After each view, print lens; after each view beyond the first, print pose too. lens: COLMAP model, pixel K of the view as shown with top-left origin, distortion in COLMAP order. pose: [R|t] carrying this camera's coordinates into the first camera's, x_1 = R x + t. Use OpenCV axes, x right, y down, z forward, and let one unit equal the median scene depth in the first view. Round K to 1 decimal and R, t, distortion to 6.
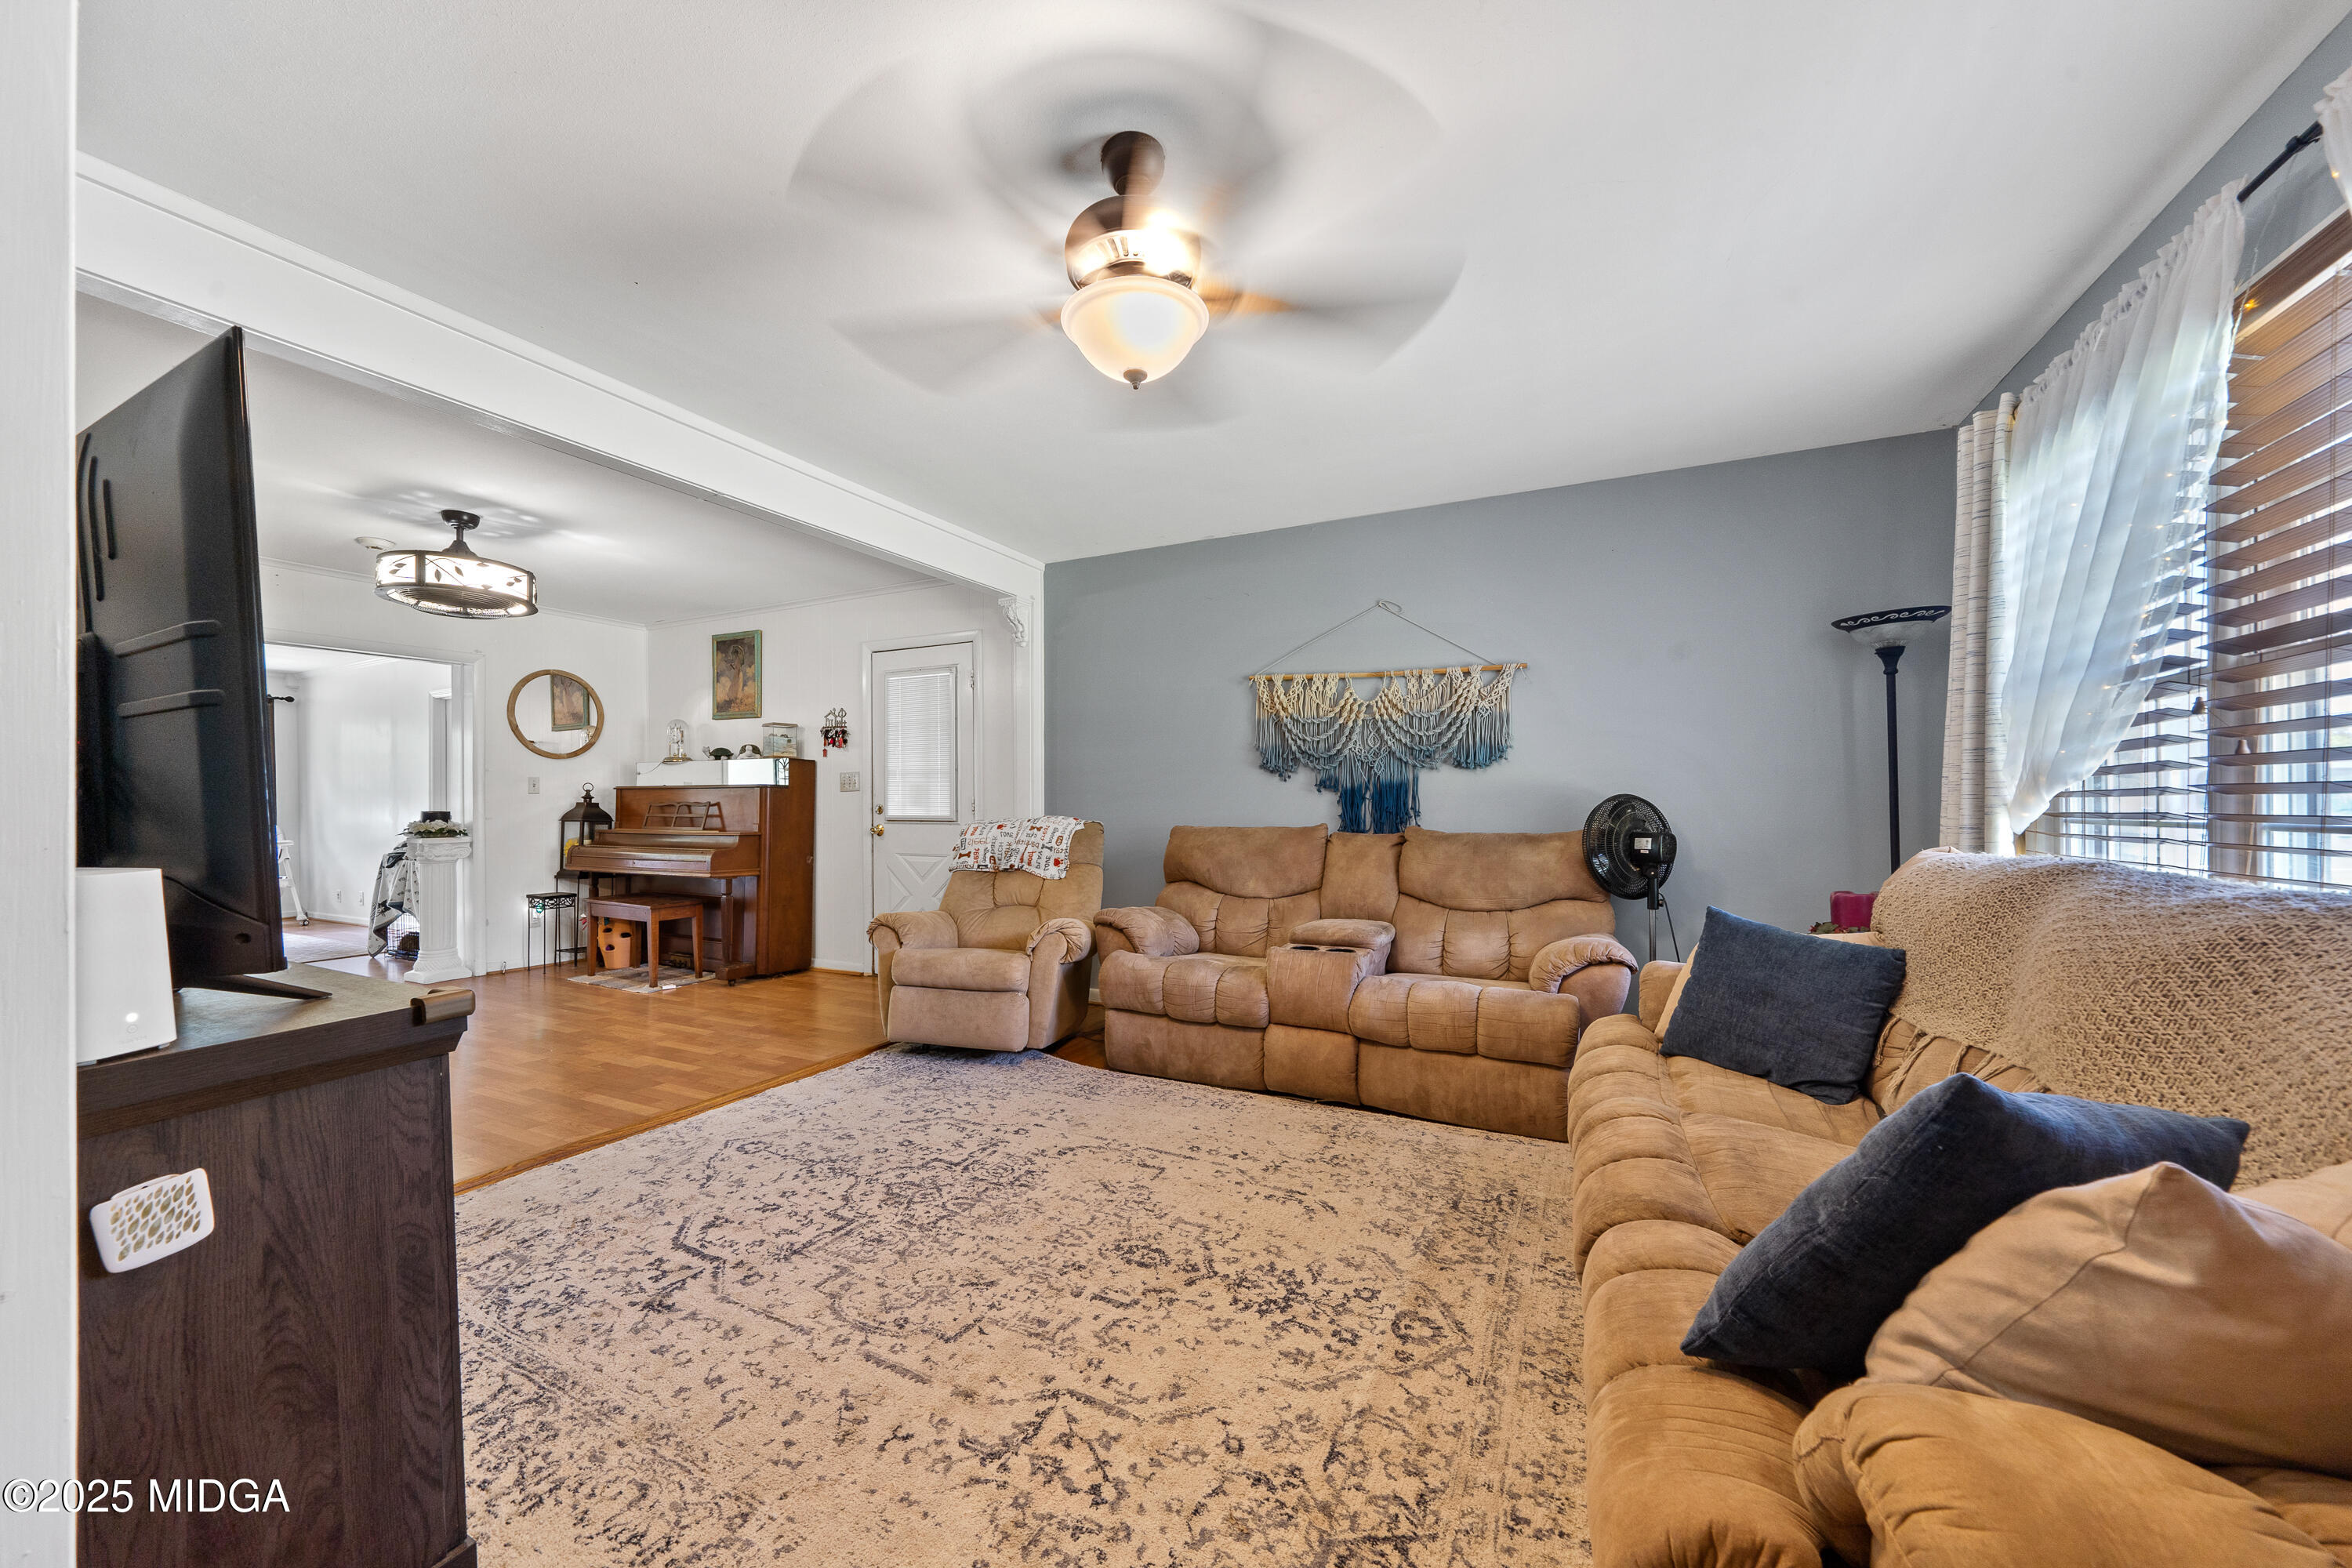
lens RADIAL K [[875.8, 0, 1161.2], [0, 875.8, 804.6], [0, 0, 1]] dist [-0.004318, 0.000384]
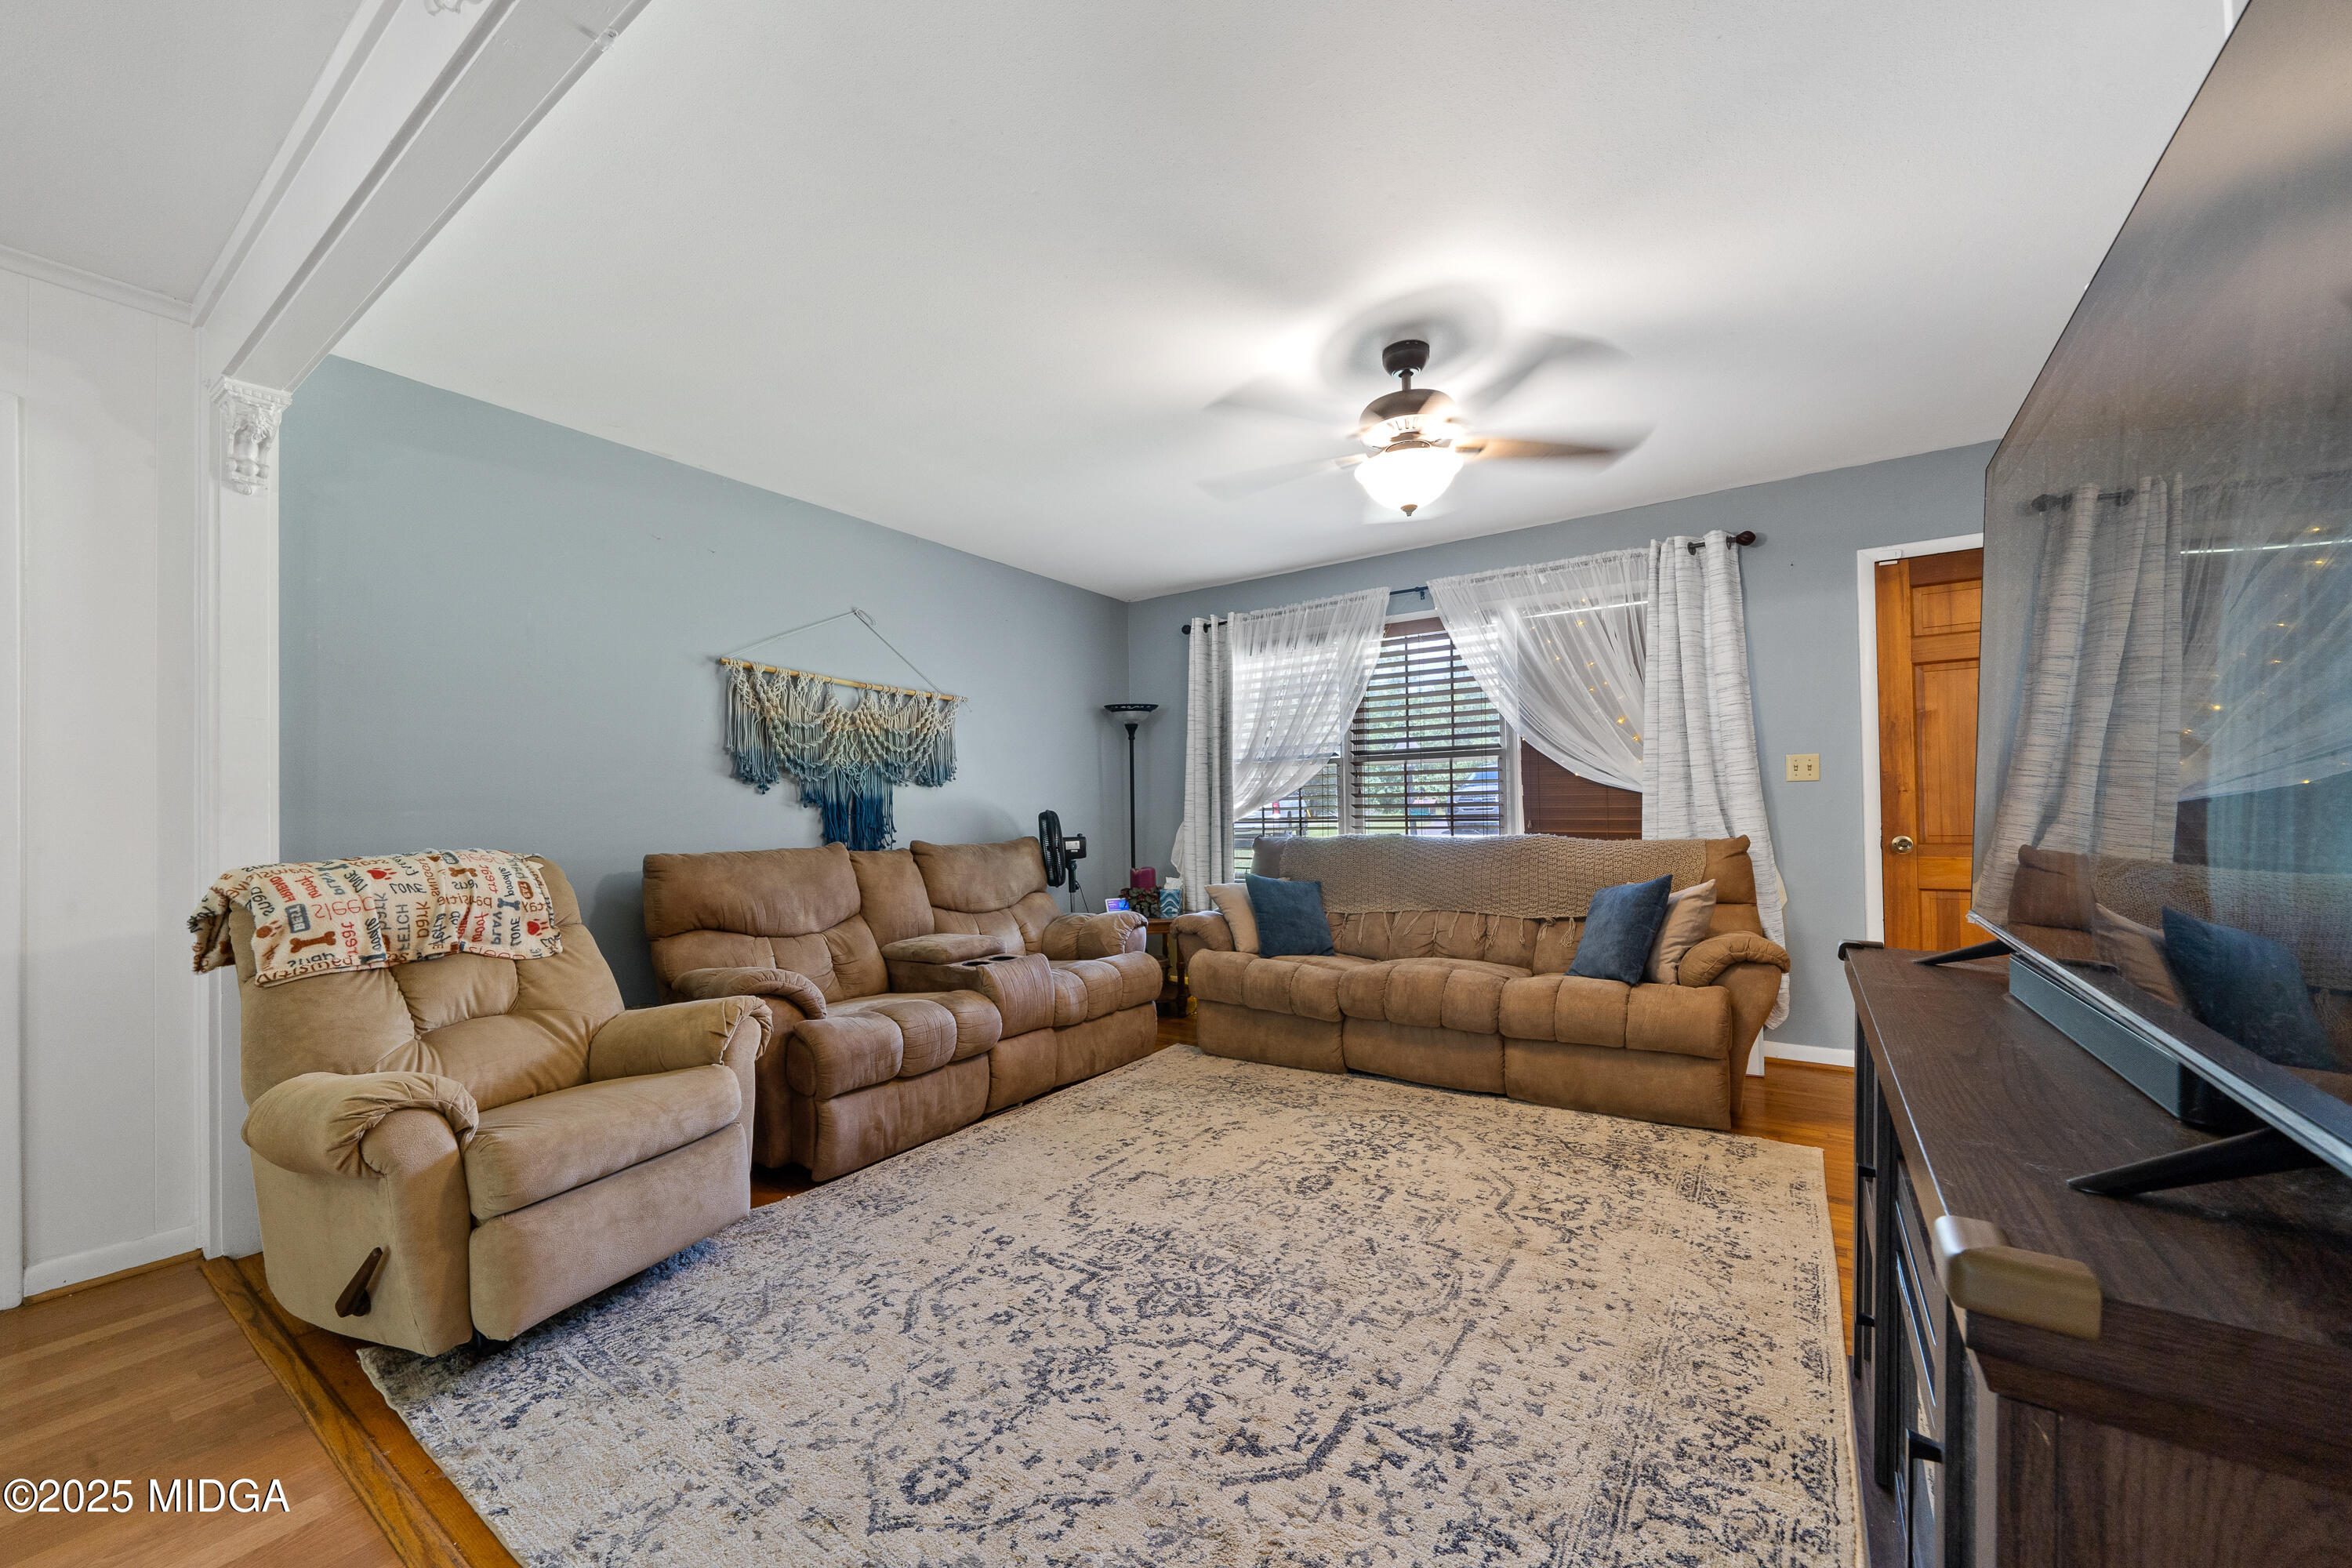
lens RADIAL K [[875.8, 0, 1172.6], [0, 875.8, 795.6], [0, 0, 1]] dist [-0.004318, 0.000384]
pose [[0.135151, 0.019346, 0.990636, -0.869366], [0.016502, 0.999627, -0.021773, -0.001761], [-0.990688, 0.019290, 0.134782, 0.699987]]
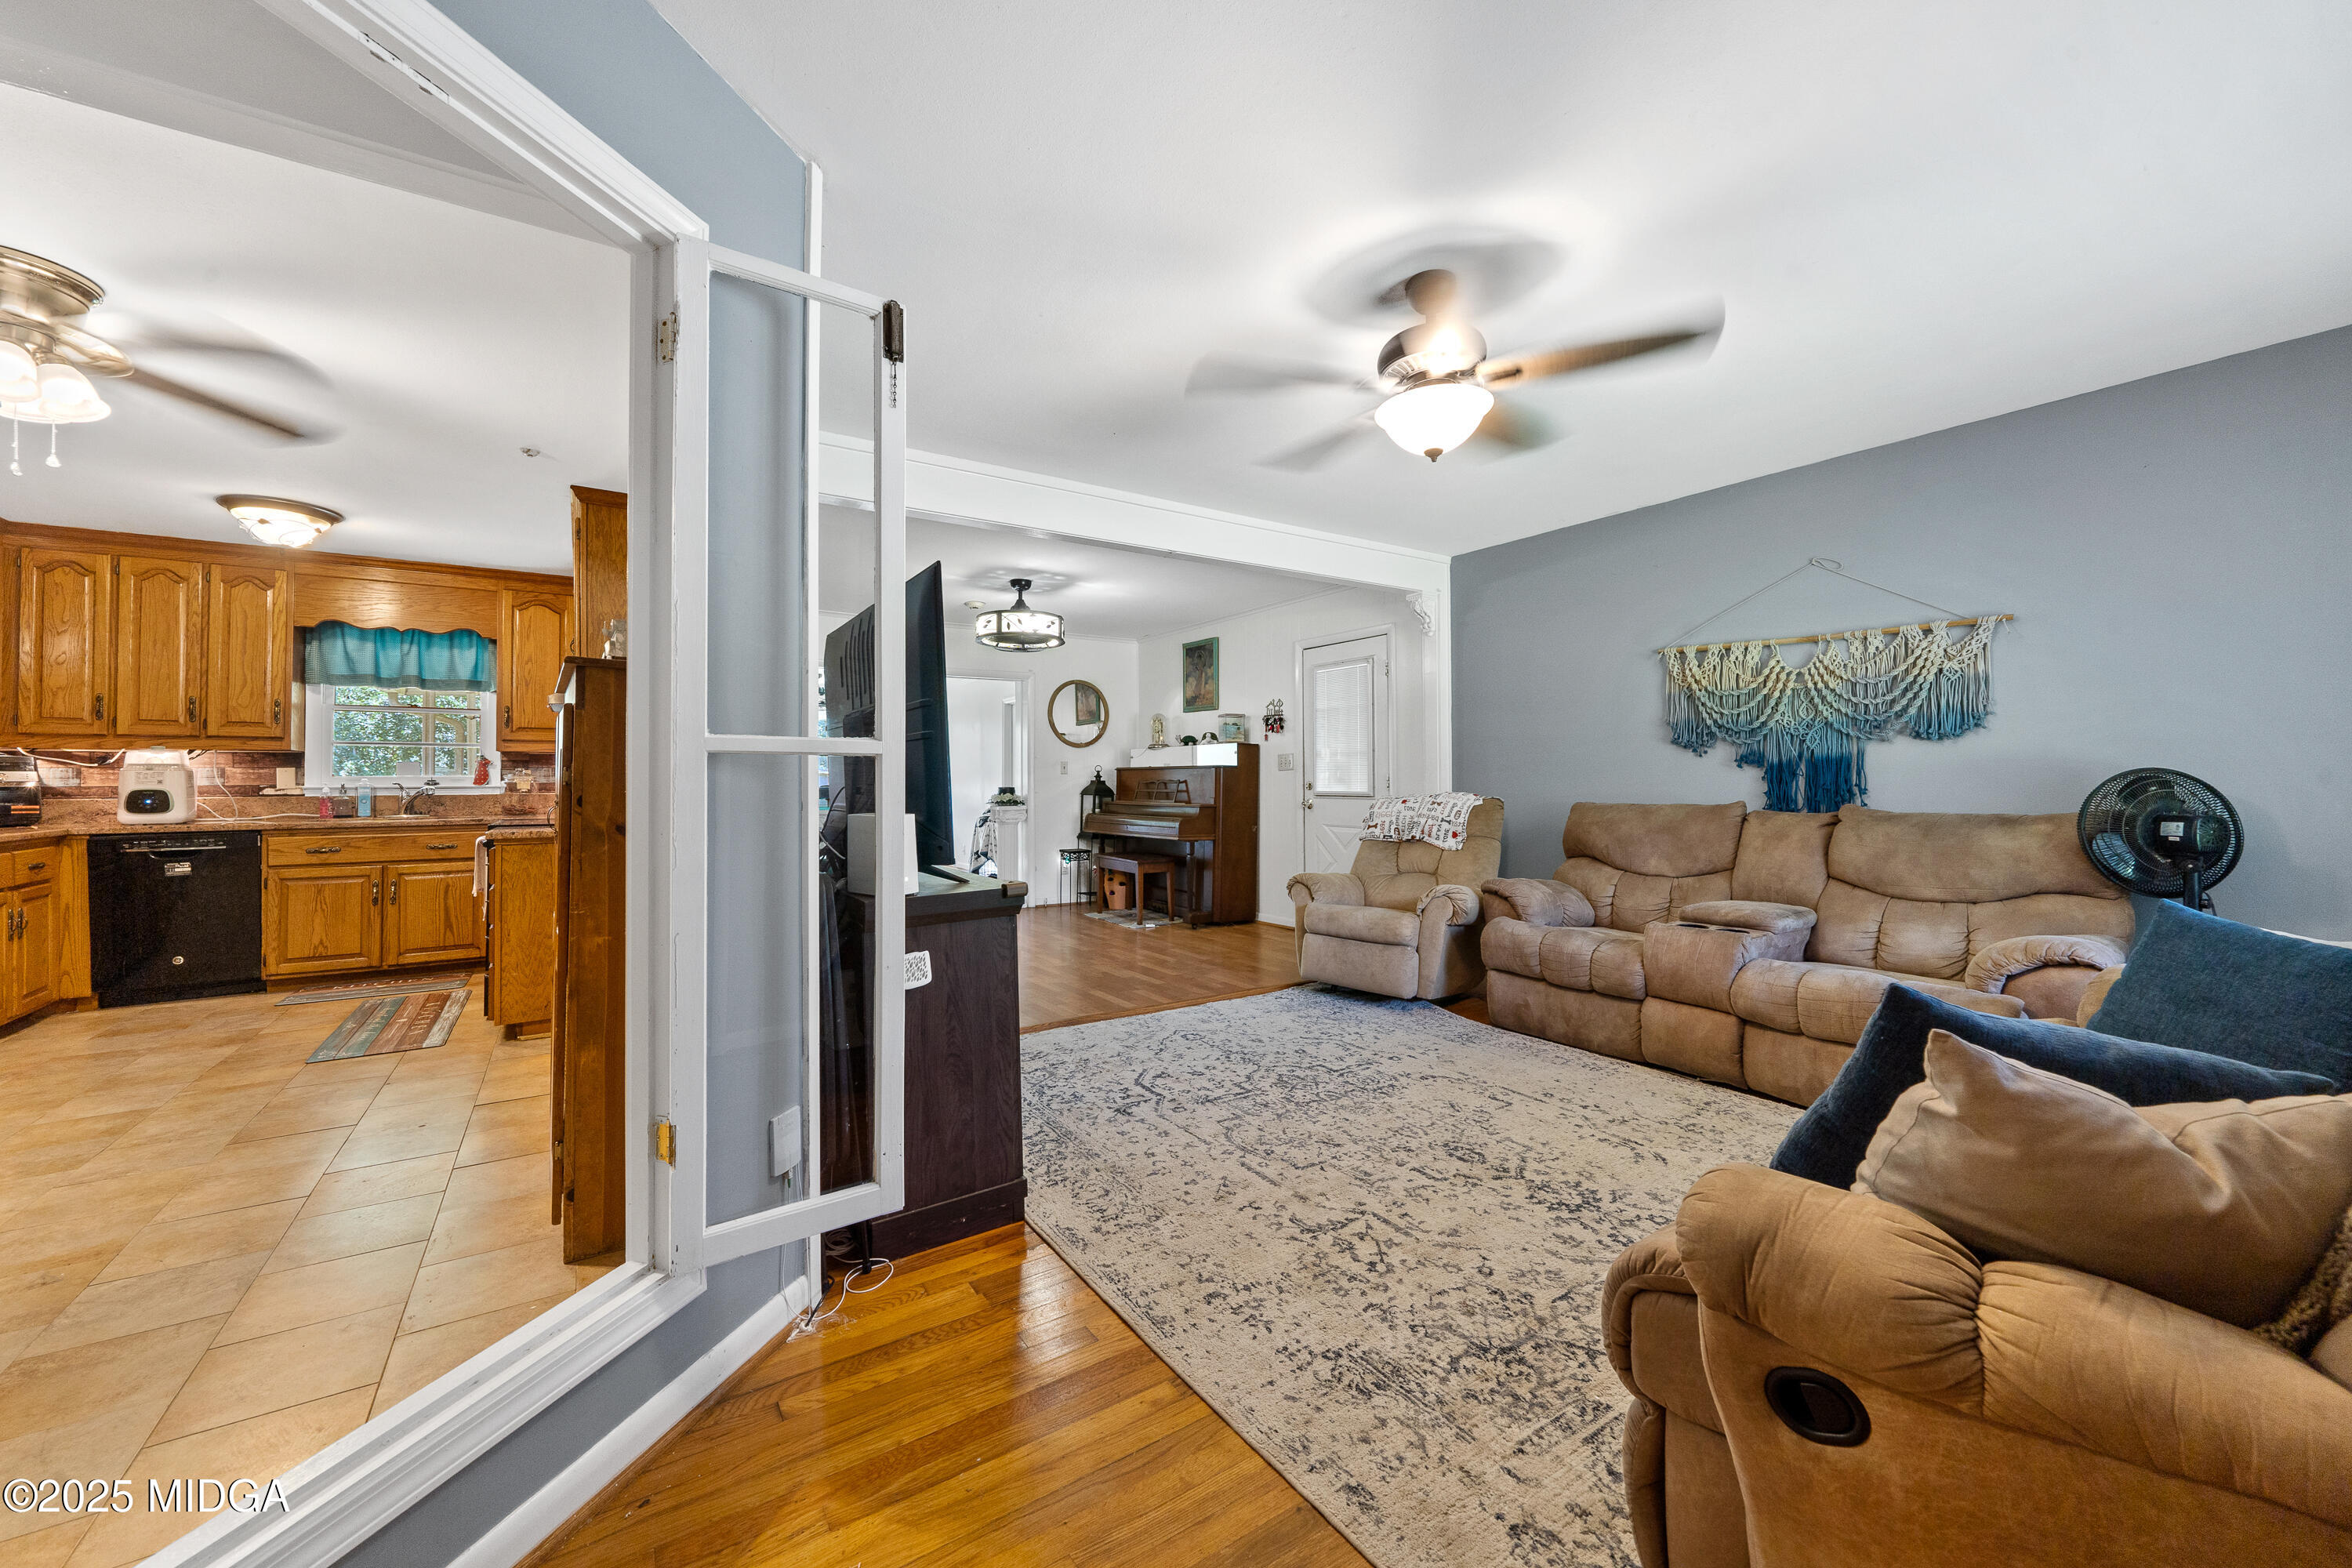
lens RADIAL K [[875.8, 0, 1147.9], [0, 875.8, 765.0], [0, 0, 1]] dist [-0.004318, 0.000384]
pose [[0.862091, -0.011888, -0.506615, 0.149424], [0.002768, 0.999820, -0.018751, -0.002214], [0.506747, 0.014763, 0.861969, -0.187715]]
